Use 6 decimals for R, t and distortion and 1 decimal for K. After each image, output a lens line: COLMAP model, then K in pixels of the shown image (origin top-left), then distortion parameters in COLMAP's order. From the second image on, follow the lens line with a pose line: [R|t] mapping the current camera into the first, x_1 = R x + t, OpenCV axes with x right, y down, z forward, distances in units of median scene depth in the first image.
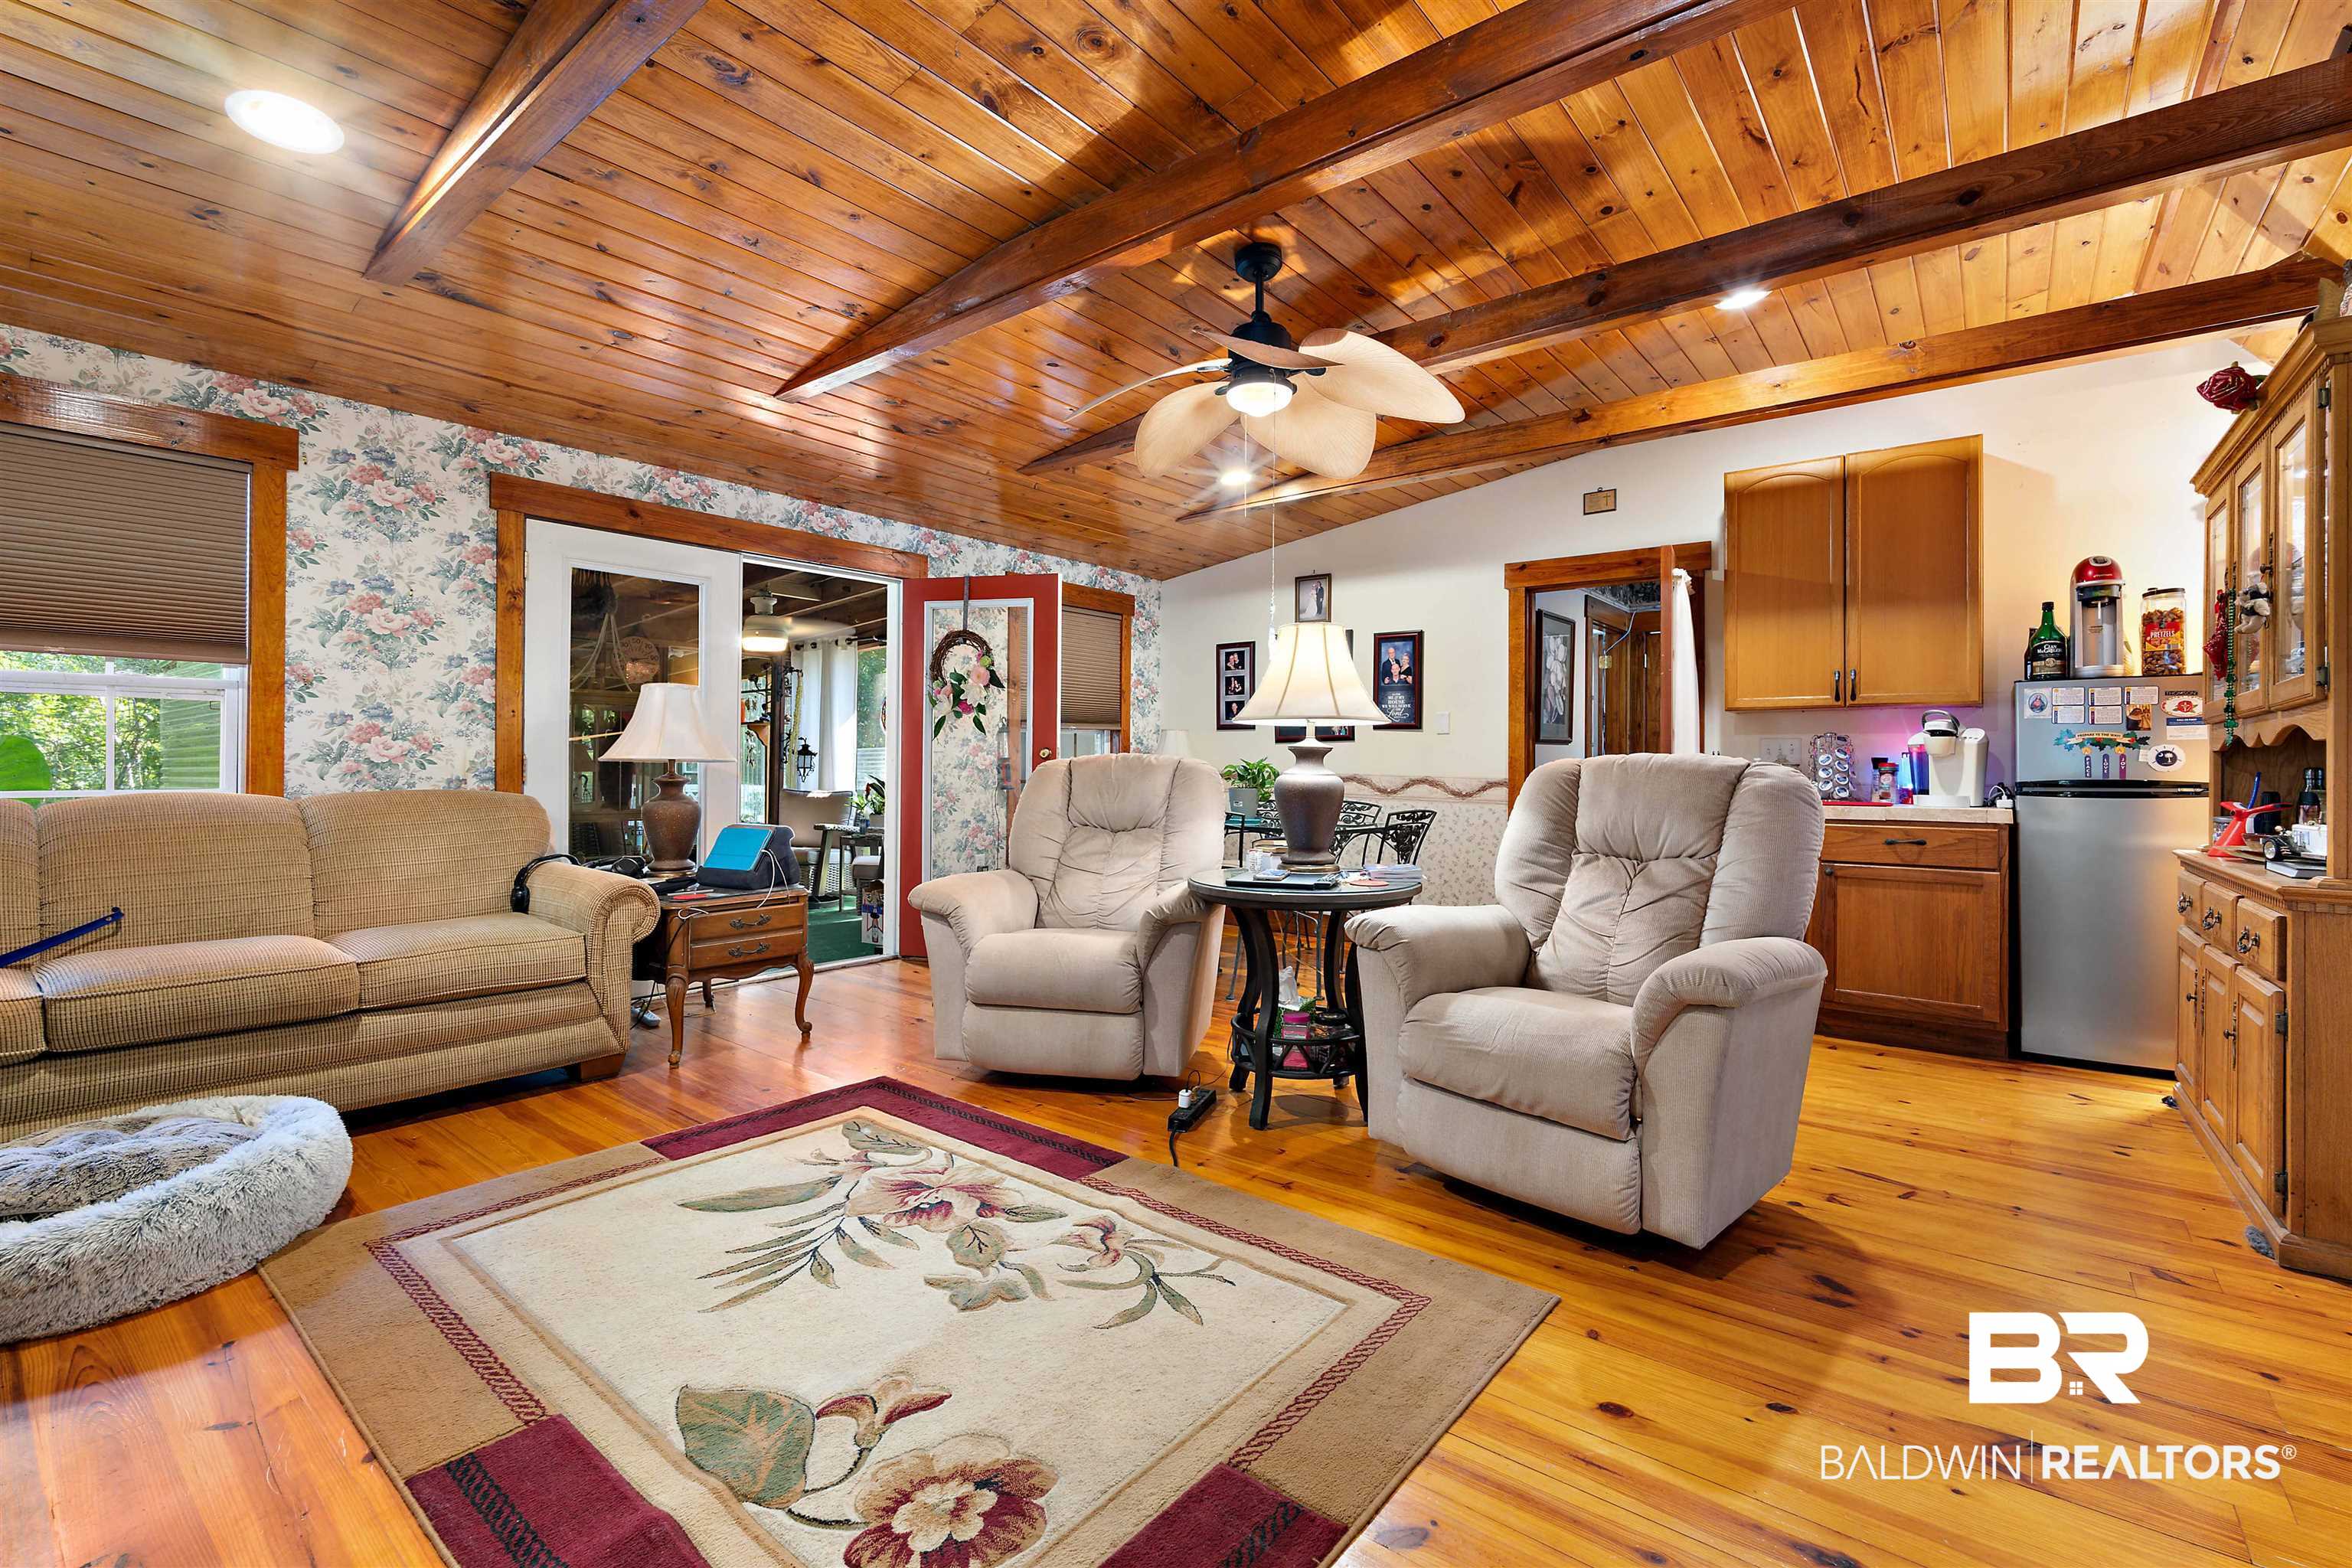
lens RADIAL K [[1028.6, 0, 1188.6], [0, 1028.6, 767.7], [0, 0, 1]] dist [0.002677, -0.000060]
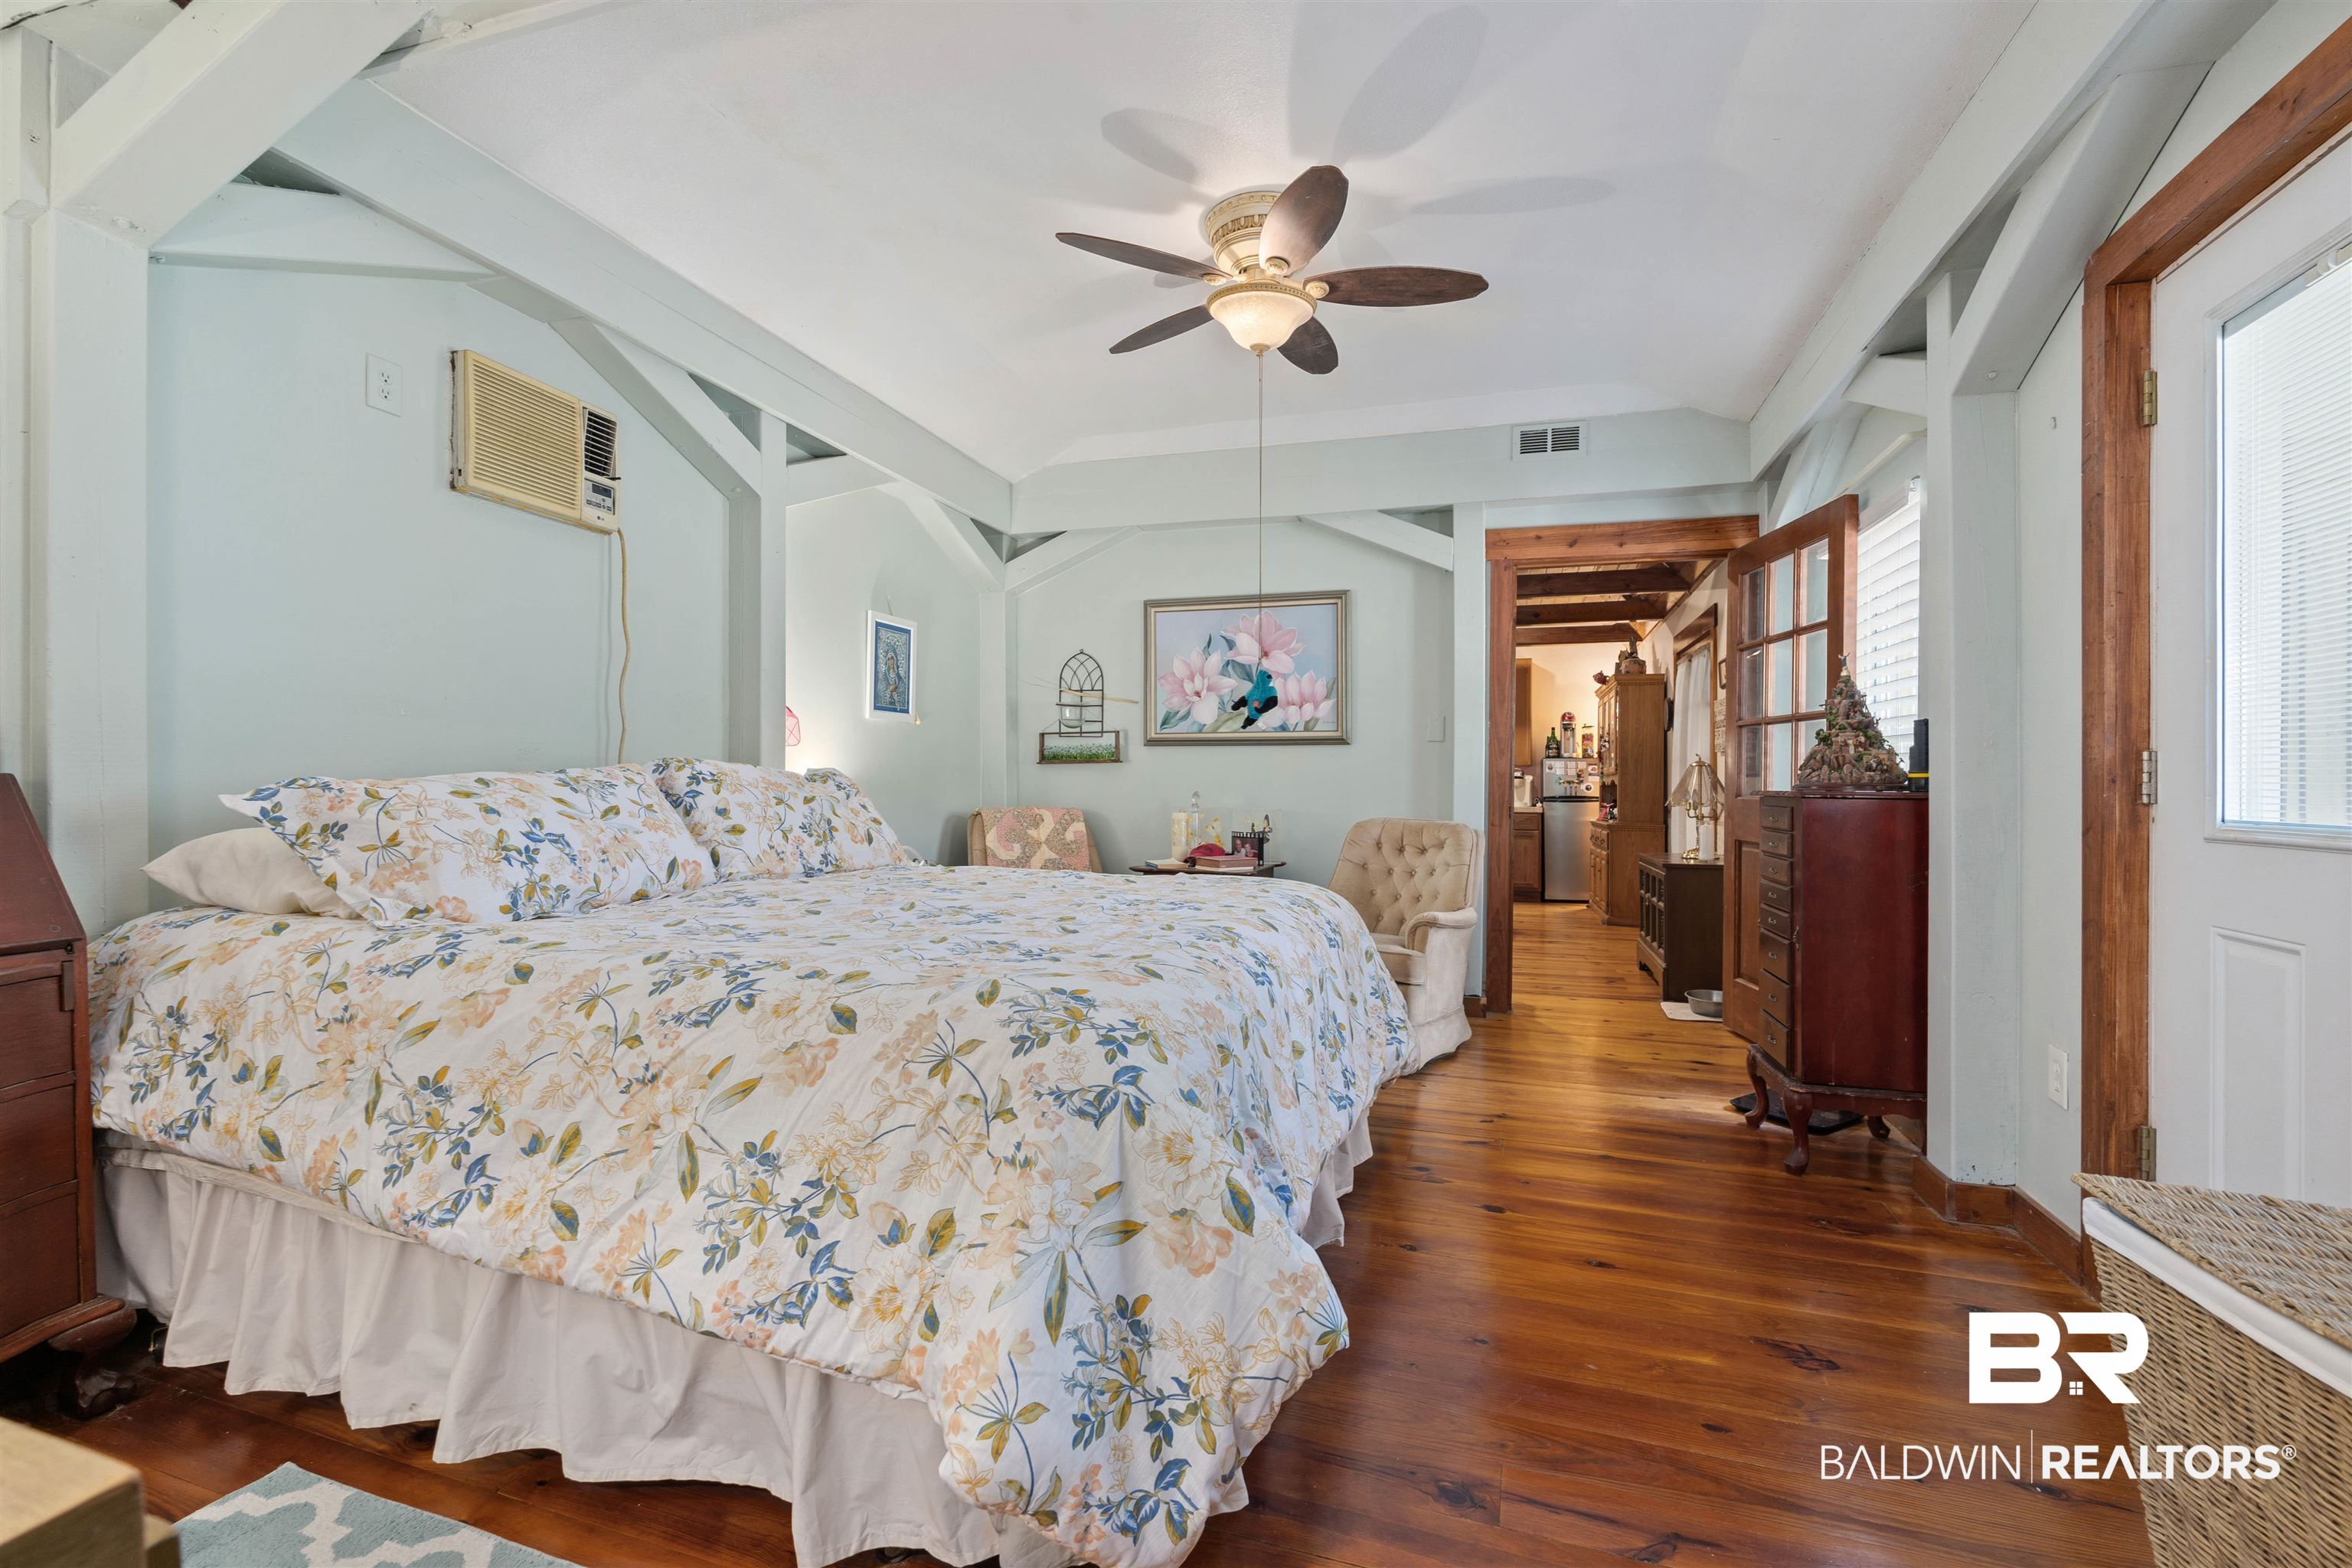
lens RADIAL K [[1028.6, 0, 1170.7], [0, 1028.6, 787.7], [0, 0, 1]] dist [0.002677, -0.000060]
pose [[0.938938, 0.002874, 0.344075, -0.445467], [-0.002209, 0.999995, -0.002323, -0.000406], [-0.344080, 0.001421, 0.938939, -0.510311]]
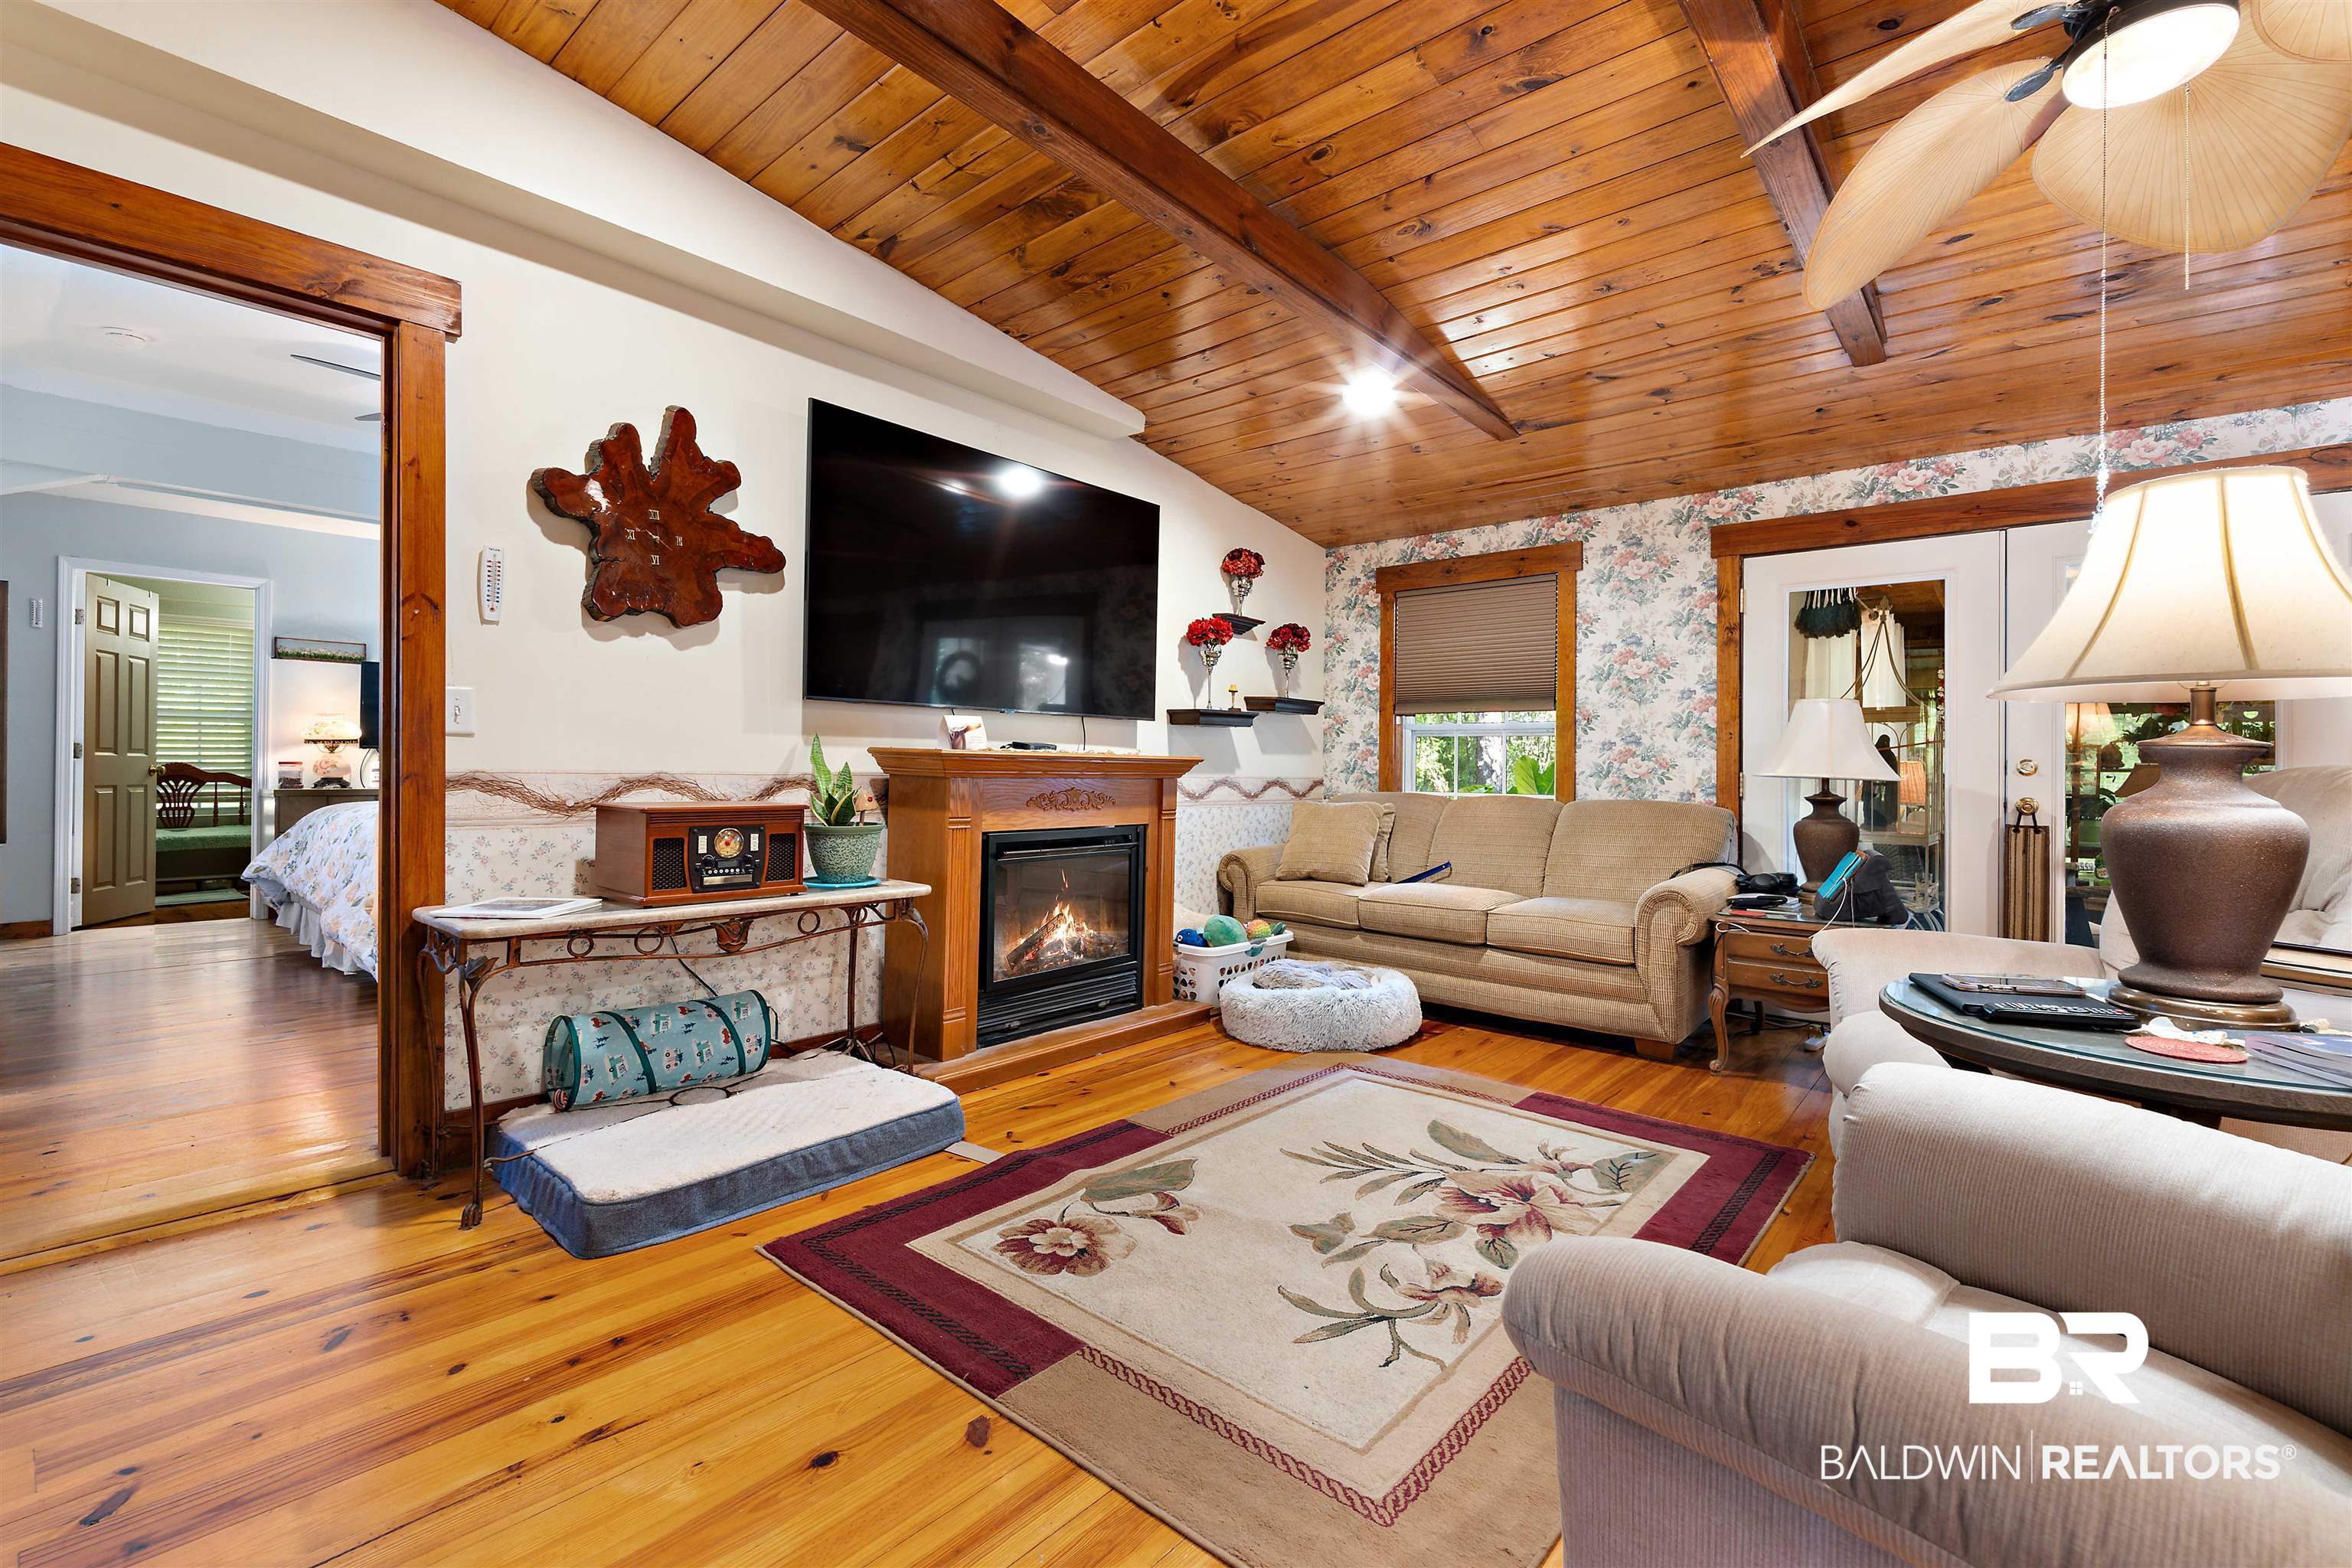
lens RADIAL K [[1028.6, 0, 1189.6], [0, 1028.6, 774.4], [0, 0, 1]] dist [0.002677, -0.000060]
pose [[-0.031756, -0.003198, -0.999491, 0.773611], [-0.021595, 0.999764, -0.002513, 0.007910], [0.999262, 0.021504, -0.031817, 0.720846]]
